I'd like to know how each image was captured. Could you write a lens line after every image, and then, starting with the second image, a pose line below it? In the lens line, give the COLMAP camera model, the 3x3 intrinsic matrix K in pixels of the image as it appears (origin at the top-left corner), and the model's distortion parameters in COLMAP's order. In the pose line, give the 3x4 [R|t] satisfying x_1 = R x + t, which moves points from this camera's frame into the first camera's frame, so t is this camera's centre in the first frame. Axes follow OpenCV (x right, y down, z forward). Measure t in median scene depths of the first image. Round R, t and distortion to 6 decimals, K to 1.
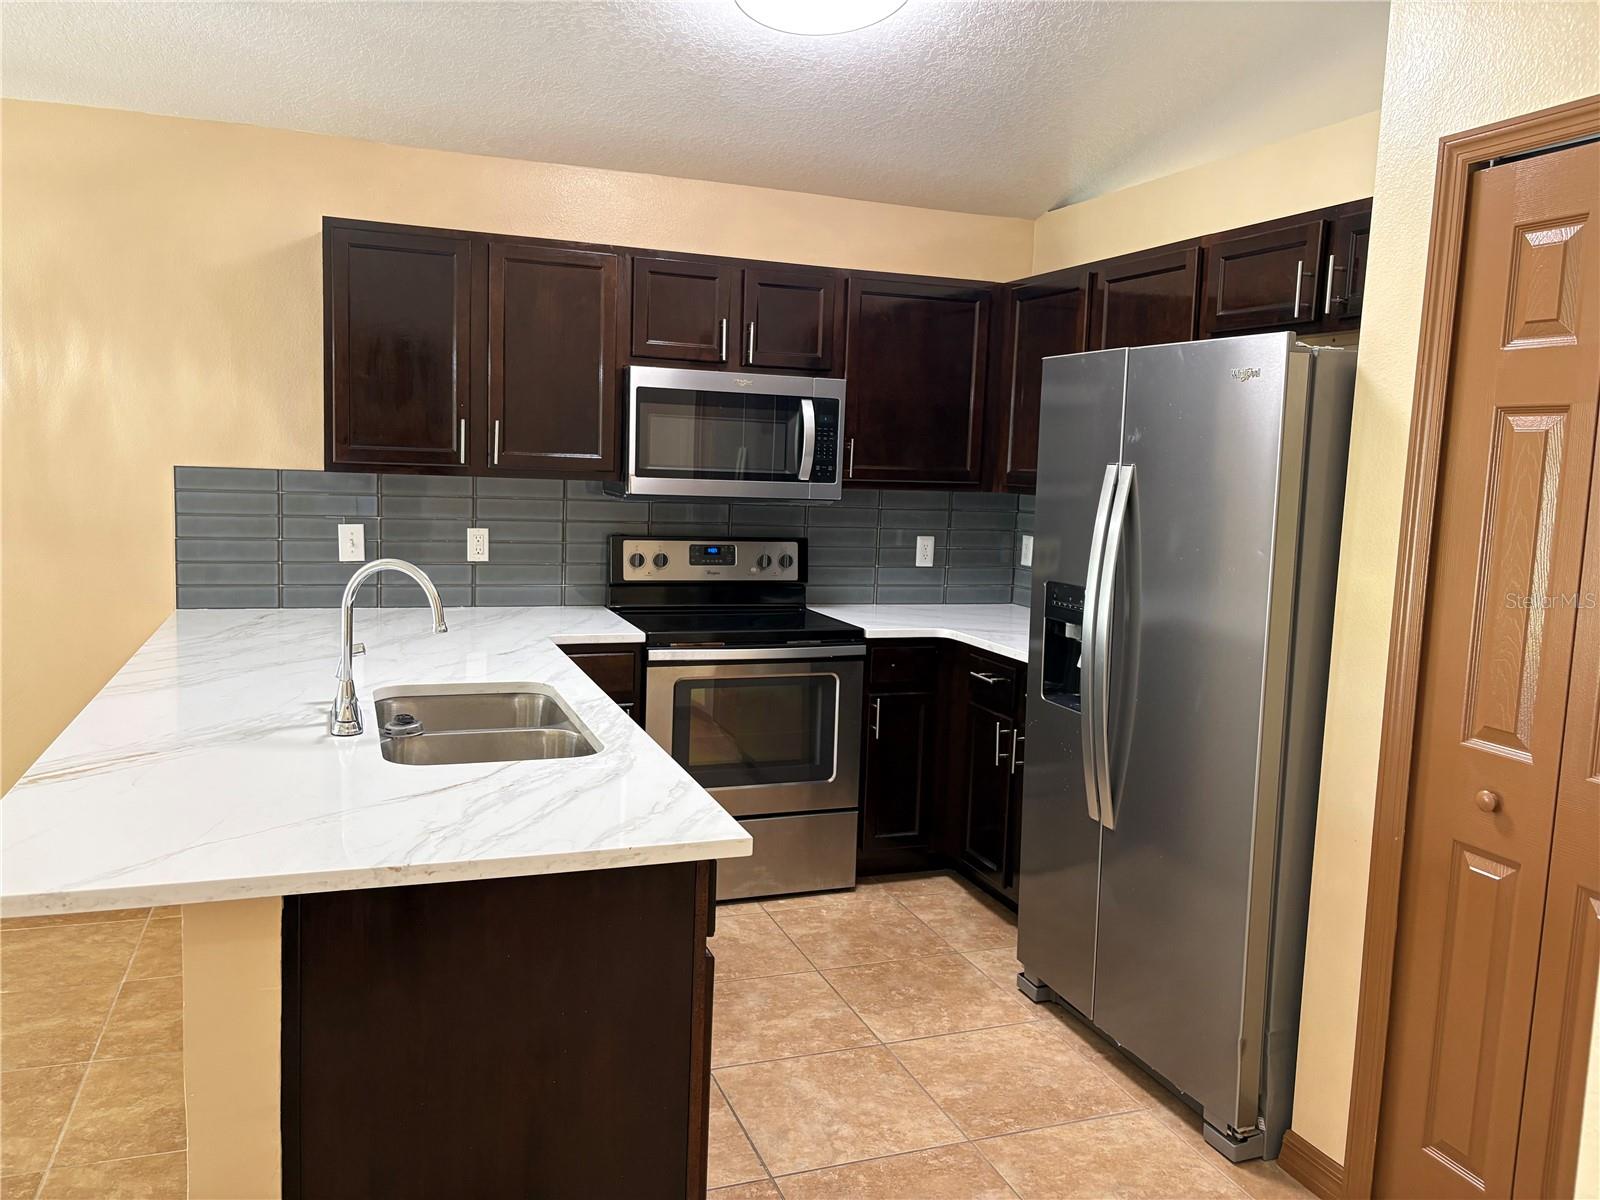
lens RADIAL K [[1210.7, 0, 800.1], [0, 1210.7, 600.7], [0, 0, 1]] dist [0.068396, -0.089435]
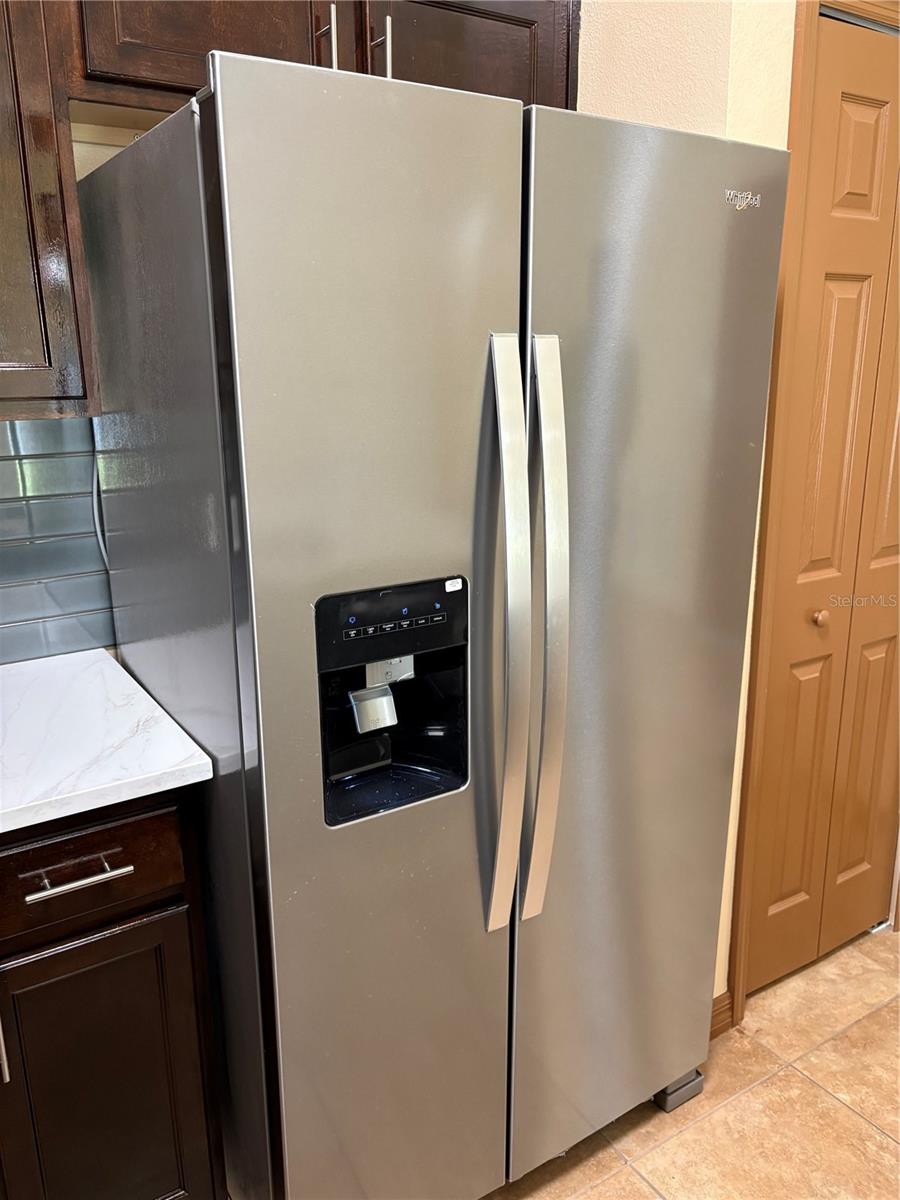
lens RADIAL K [[921.5, 0, 455.9], [0, 921.5, 606.6], [0, 0, 1]] dist [-0.003955, -0.006770]
pose [[-0.219929, -0.283963, 0.933272, -0.102716], [0.118773, 0.941783, 0.314542, -0.089877], [-0.968258, 0.180025, -0.173398, 0.778713]]
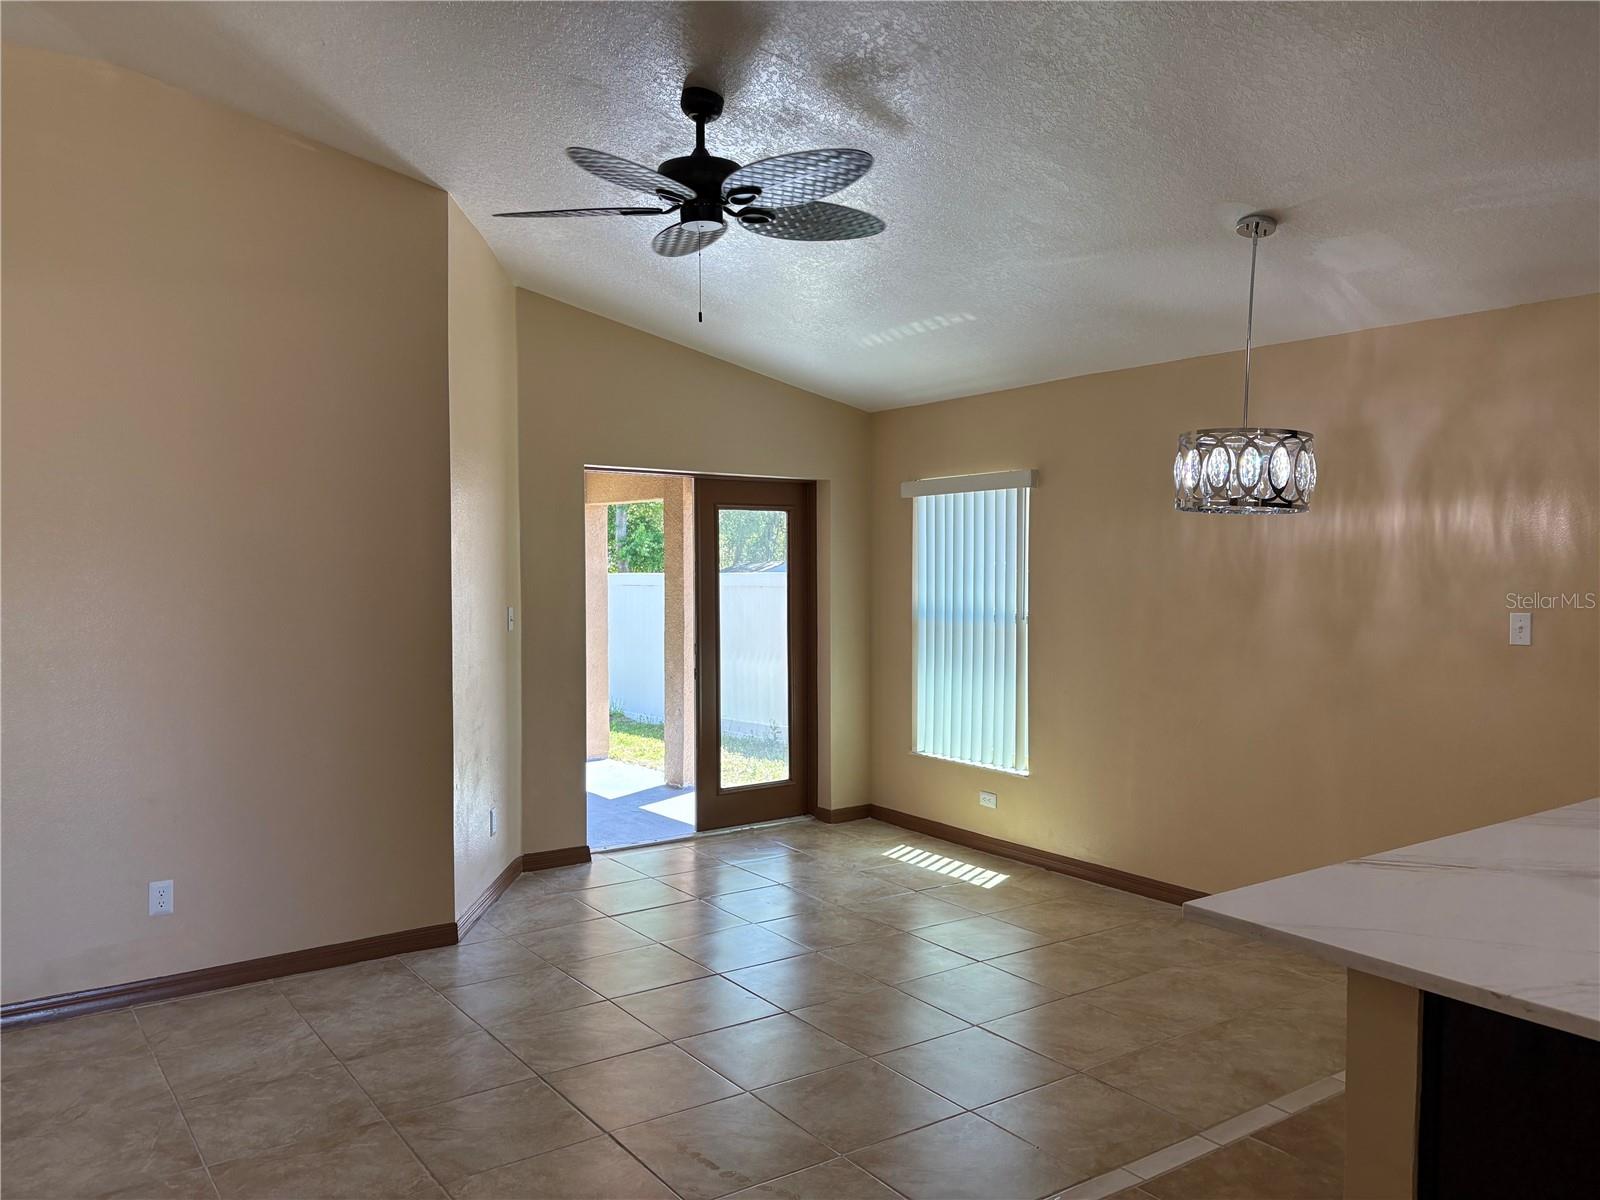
lens RADIAL K [[1221.6, 0, 799.4], [0, 1221.6, 609.1], [0, 0, 1]] dist [0.007127, 0.001575]
pose [[0.239983, -0.001788, -0.970775, 0.197597], [-0.101172, 0.994507, -0.026842, -0.011854], [0.965491, 0.104657, 0.238484, 0.027408]]
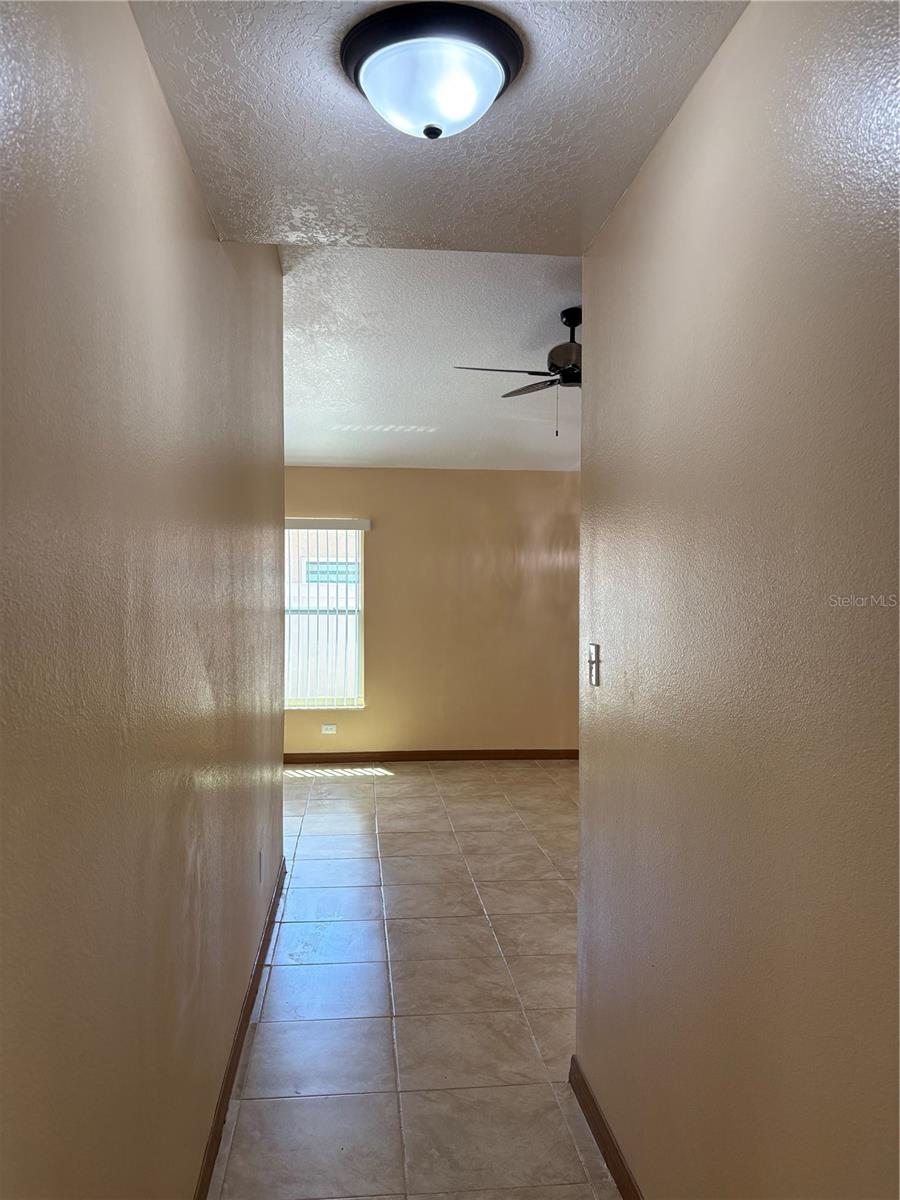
lens RADIAL K [[921.5, 0, 455.9], [0, 921.5, 606.6], [0, 0, 1]] dist [-0.003955, -0.006770]
pose [[0.968280, -0.028800, -0.248204, -0.514488], [0.004110, 0.995036, -0.099428, 0.098483], [0.249835, 0.095254, 0.963592, -0.993312]]
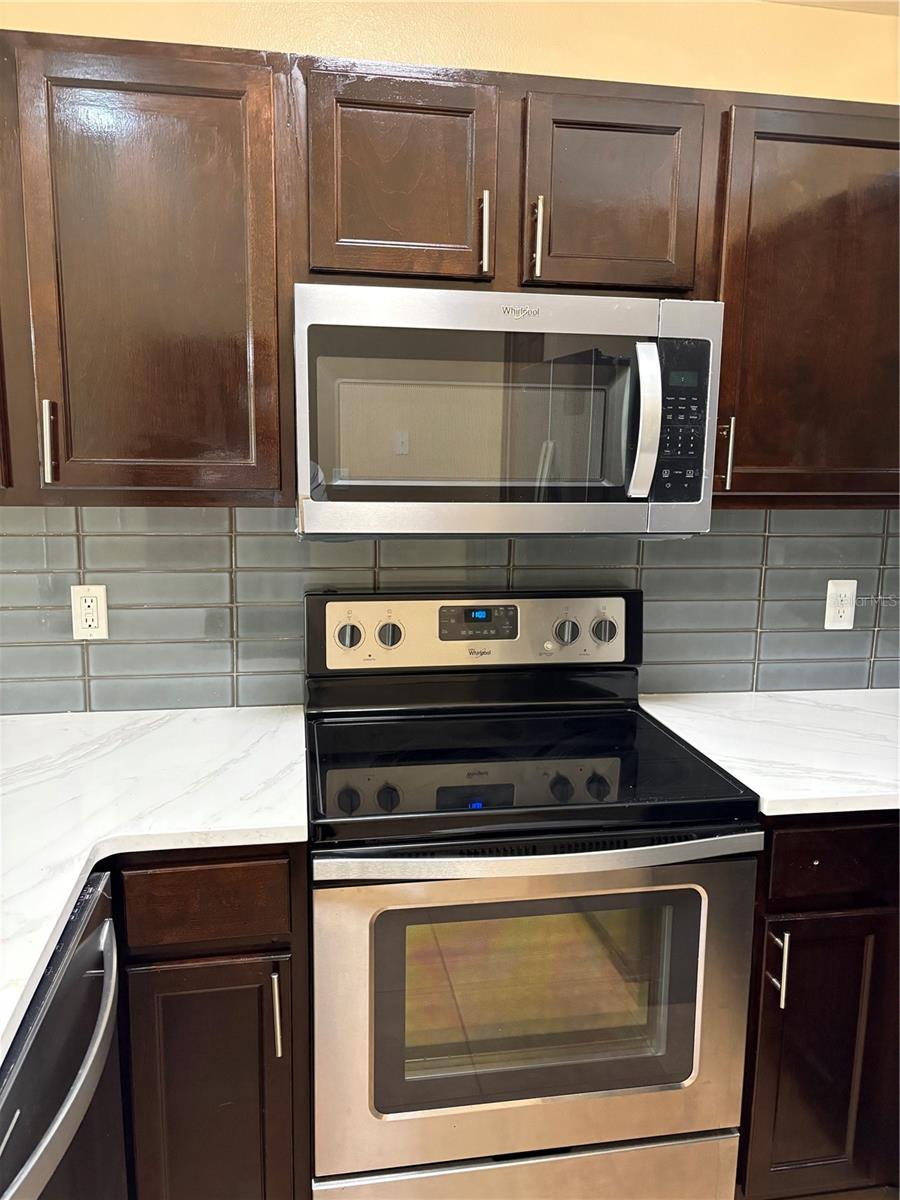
lens RADIAL K [[908.0, 0, 438.1], [0, 908.0, 604.4], [0, 0, 1]] dist [0.068396, -0.089435]
pose [[0.979456, 0.008993, -0.201457, -0.001898], [0.000305, 0.998938, 0.046071, -0.071165], [0.201658, -0.045186, 0.978413, 0.588684]]
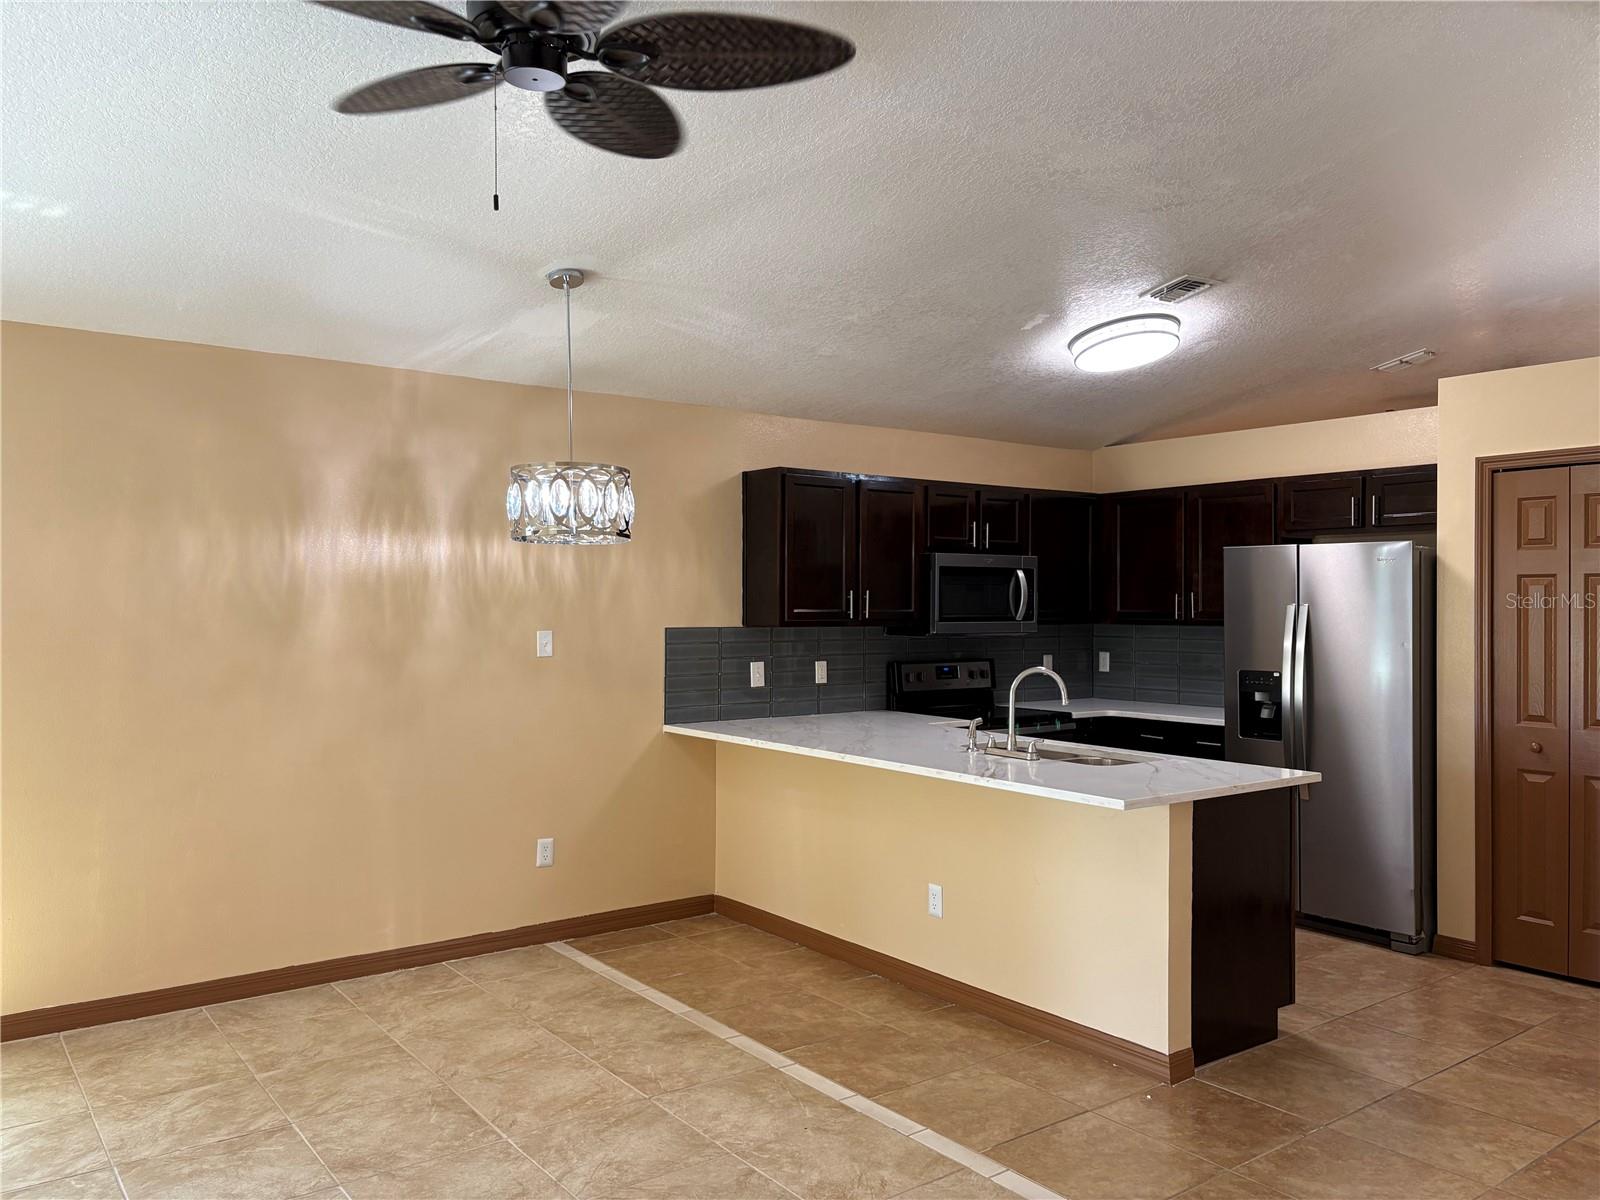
lens RADIAL K [[1210.7, 0, 800.1], [0, 1210.7, 600.7], [0, 0, 1]] dist [0.068396, -0.089435]
pose [[0.957644, -0.033827, 0.285963, -0.713144], [0.066957, 0.992015, -0.106881, 0.023742], [-0.280064, 0.121501, 0.952261, -0.418495]]
